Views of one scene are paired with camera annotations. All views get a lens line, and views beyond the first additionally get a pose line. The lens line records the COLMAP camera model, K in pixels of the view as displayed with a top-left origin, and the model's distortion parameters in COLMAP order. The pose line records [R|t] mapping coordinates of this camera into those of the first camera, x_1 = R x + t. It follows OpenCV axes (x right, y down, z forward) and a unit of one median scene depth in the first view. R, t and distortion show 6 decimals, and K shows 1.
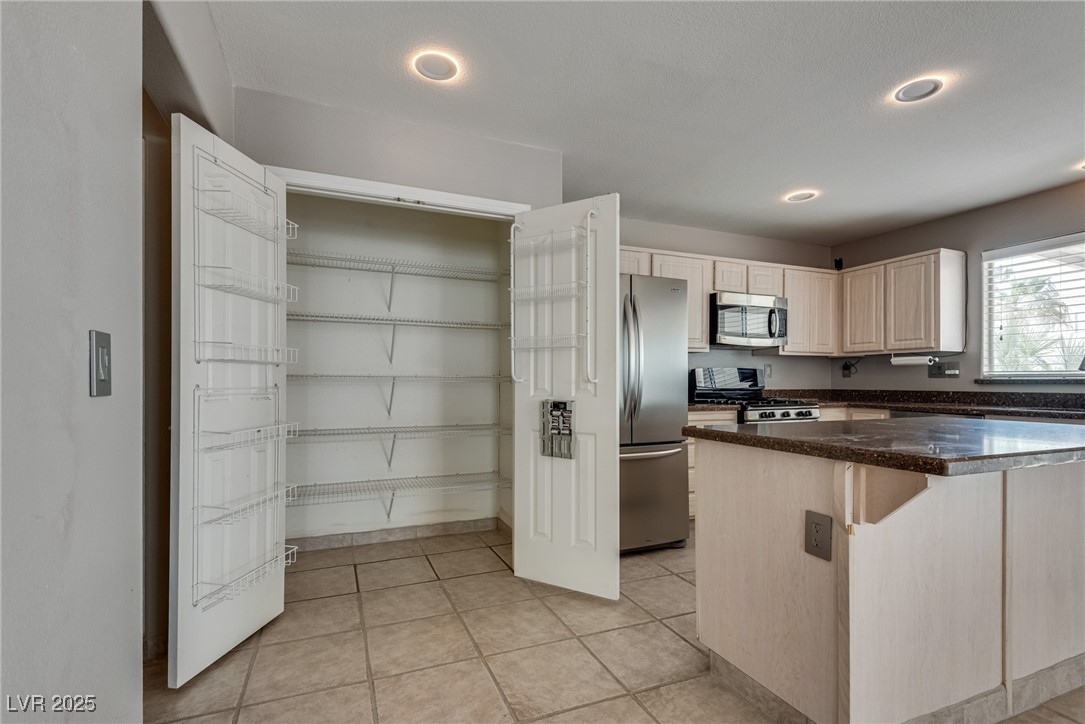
lens RADIAL K [[512.3, 0, 544.0], [0, 512.3, 368.8], [0, 0, 1]] dist [0.034792, -0.020316]
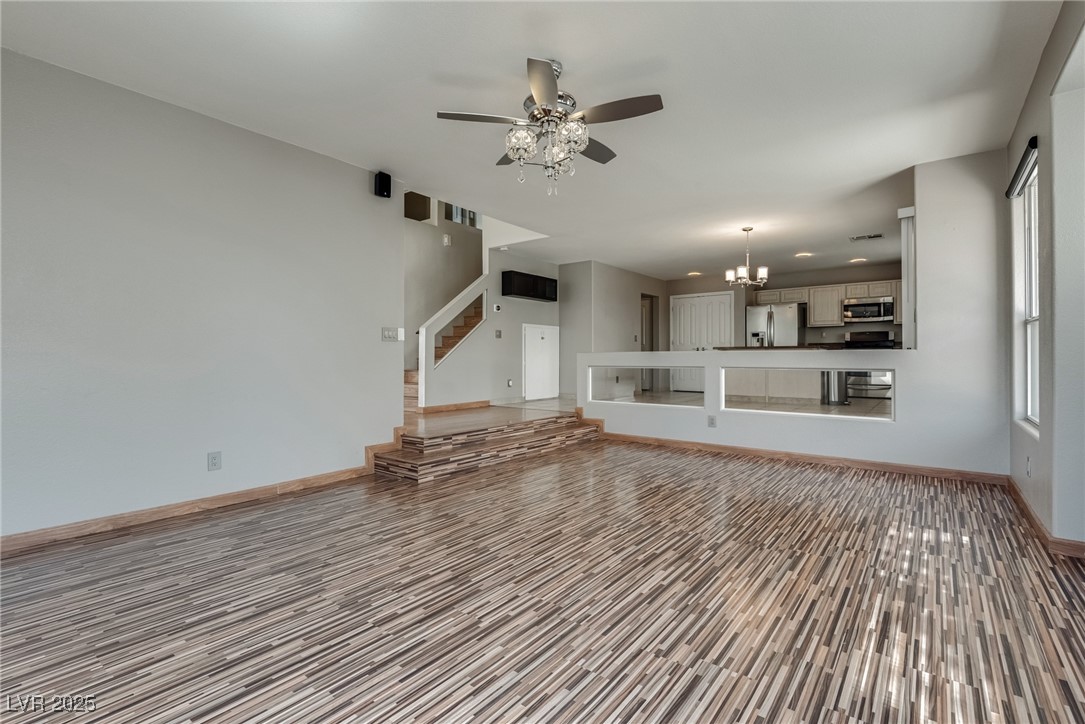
lens RADIAL K [[506.9, 0, 511.1], [0, 506.9, 349.6], [0, 0, 1]] dist [0.027390, -0.015611]
pose [[0.449069, -0.016612, -0.893343, 1.678377], [0.023610, 0.999699, -0.006722, 0.053814], [0.893185, -0.018073, 0.449326, -1.327975]]
